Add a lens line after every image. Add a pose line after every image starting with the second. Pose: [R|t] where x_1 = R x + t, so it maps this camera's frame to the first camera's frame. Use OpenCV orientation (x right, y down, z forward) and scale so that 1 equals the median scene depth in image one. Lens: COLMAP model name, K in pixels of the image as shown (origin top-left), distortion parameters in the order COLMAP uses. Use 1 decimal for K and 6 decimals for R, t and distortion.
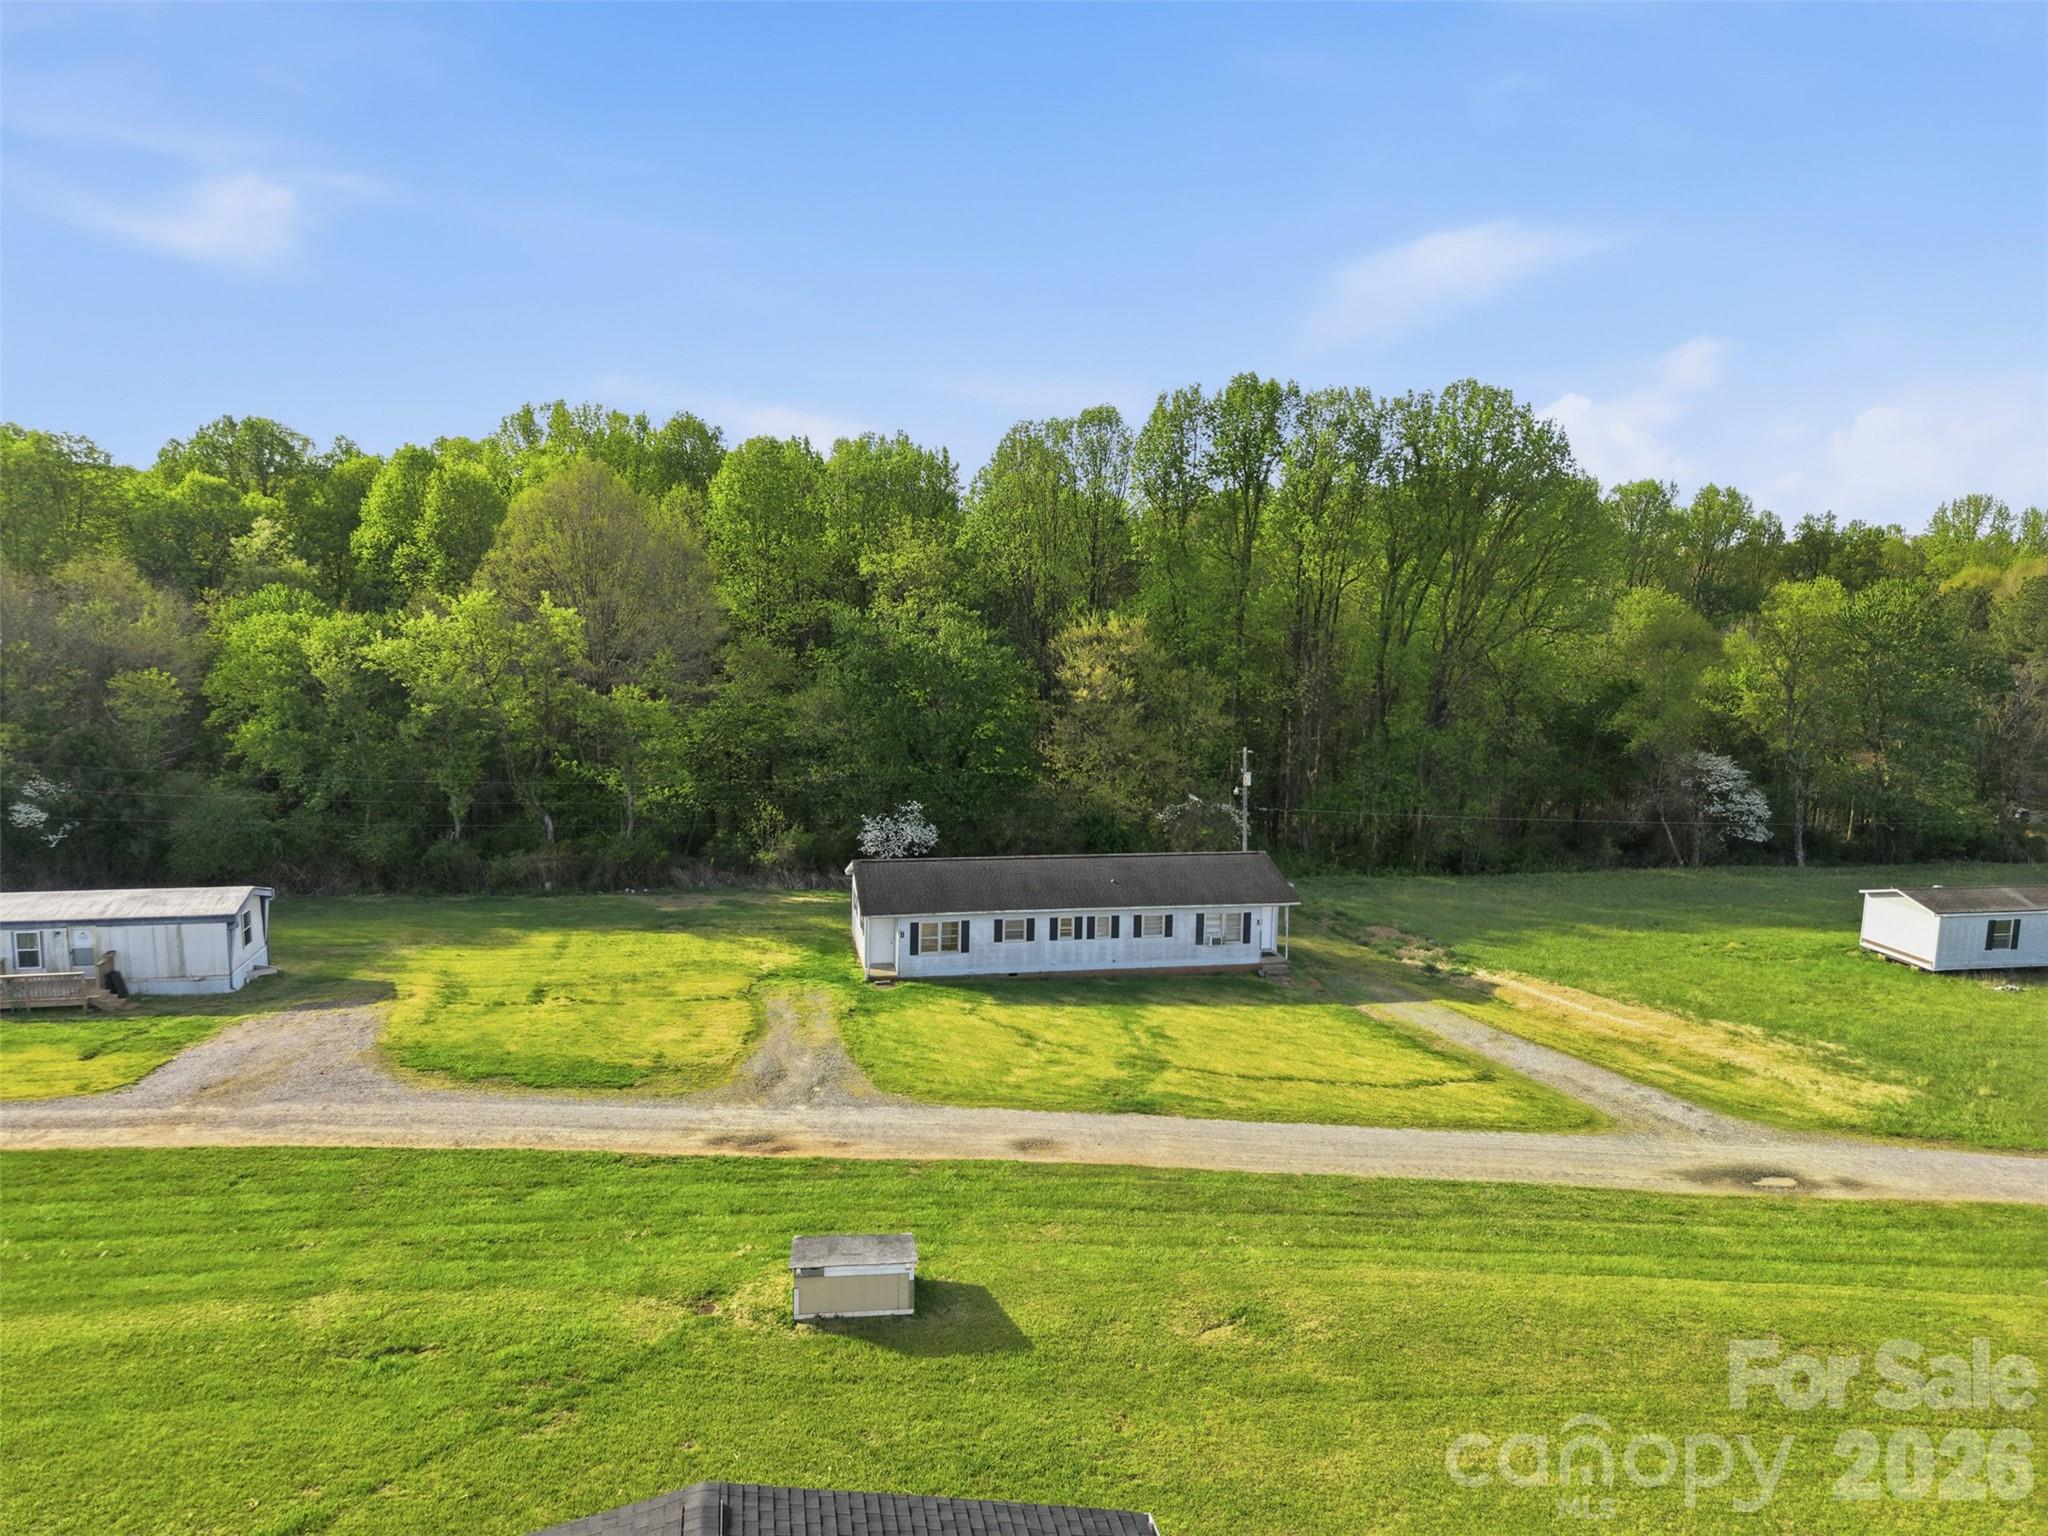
lens RADIAL K [[1372.5, 0, 1024.0], [0, 1372.5, 768.0], [0, 0, 1]] dist [0.022707, -0.021030]
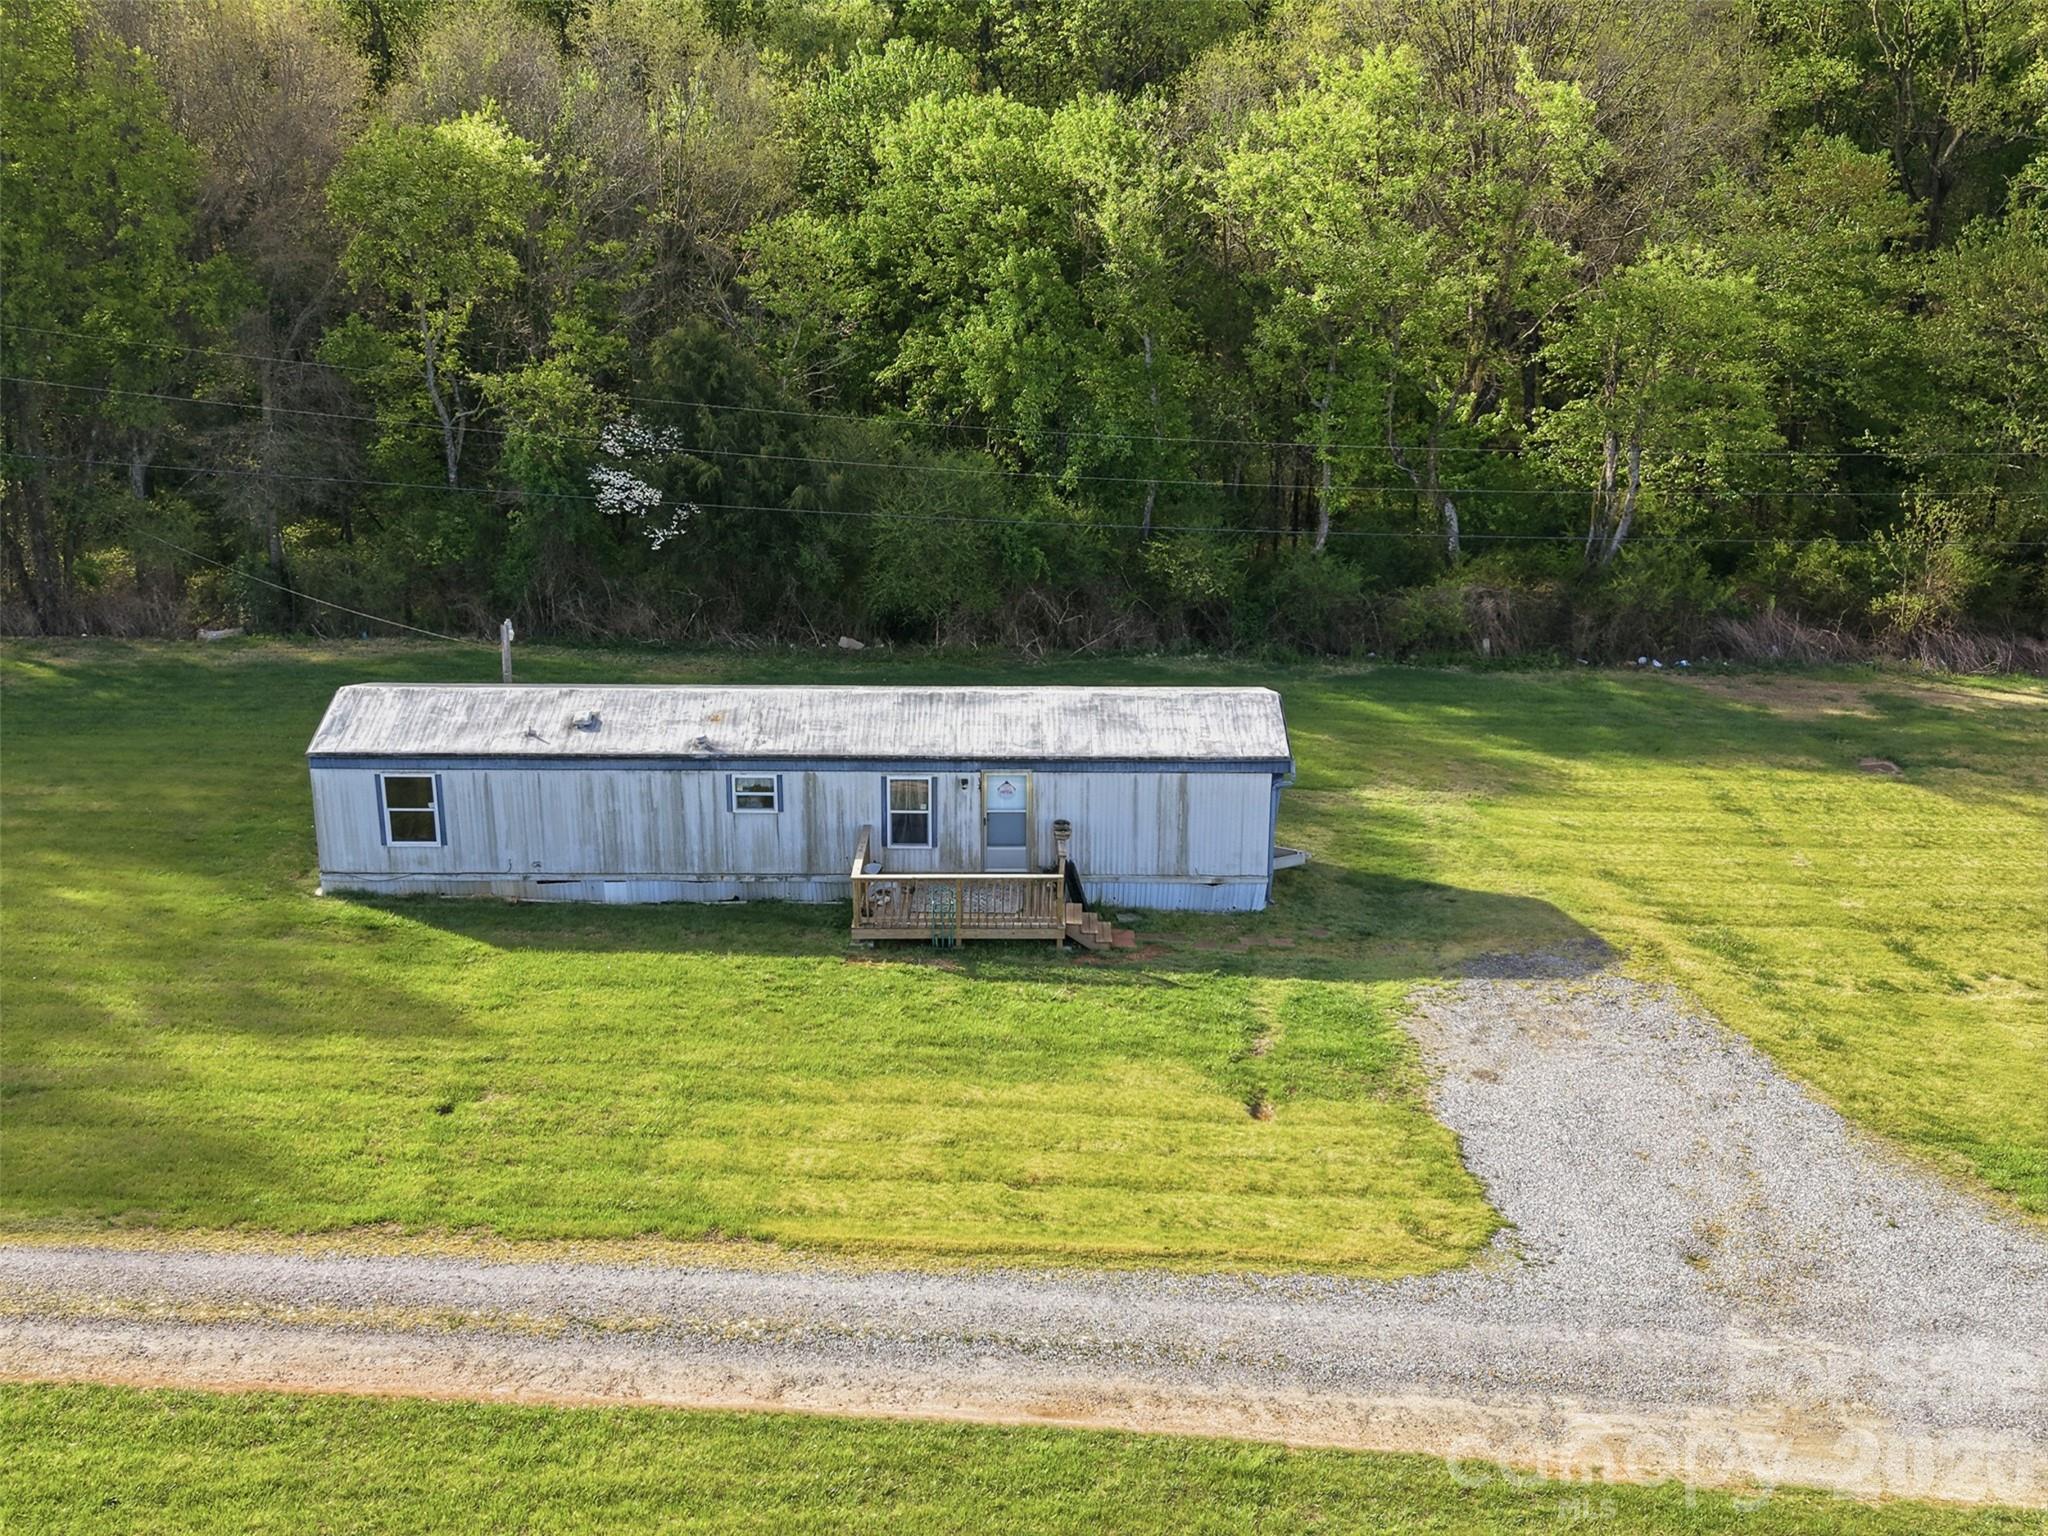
lens RADIAL K [[2145.5, 0, 1018.4], [0, 2145.5, 769.5], [0, 0, 1]] dist [0.170458, -0.501594]
pose [[0.977619, 0.056638, -0.202615, -0.458360], [-0.016498, 0.980754, 0.194552, -0.031428], [0.209734, -0.186855, 0.959738, 0.228076]]
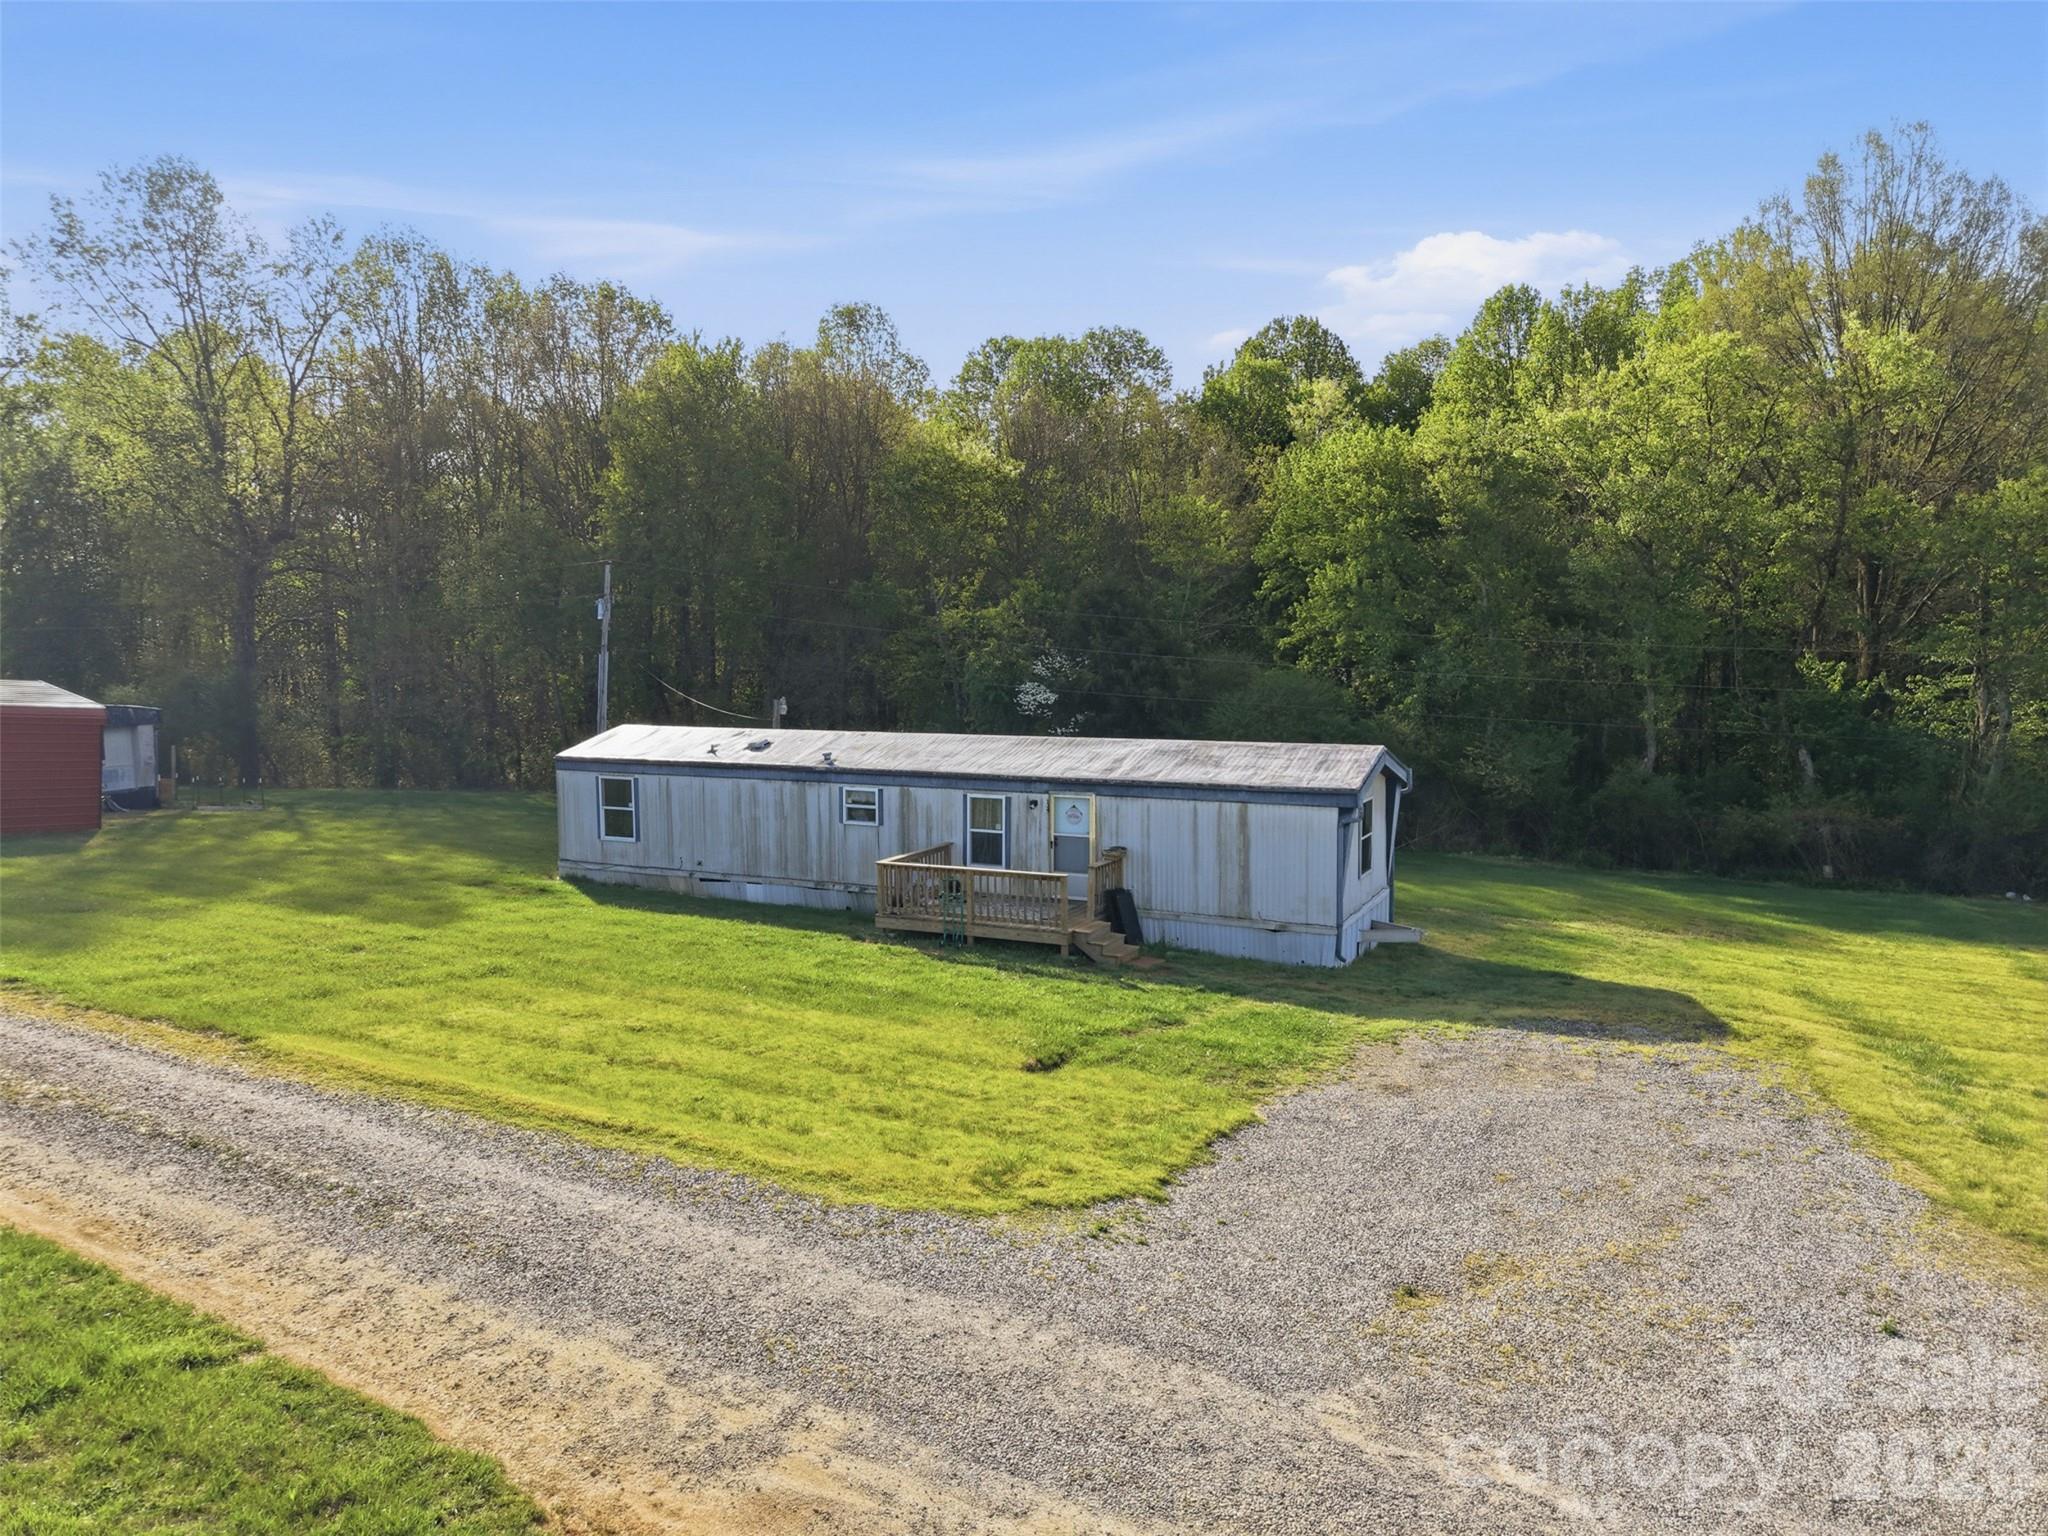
lens RADIAL K [[1366.3, 0, 1021.4], [0, 1366.3, 767.7], [0, 0, 1]] dist [0.048894, -0.059985]
pose [[0.784089, 0.035049, -0.619658, -0.344565], [-0.066215, 0.997430, -0.027370, 0.105769], [0.617106, 0.062491, 0.784395, 0.528275]]
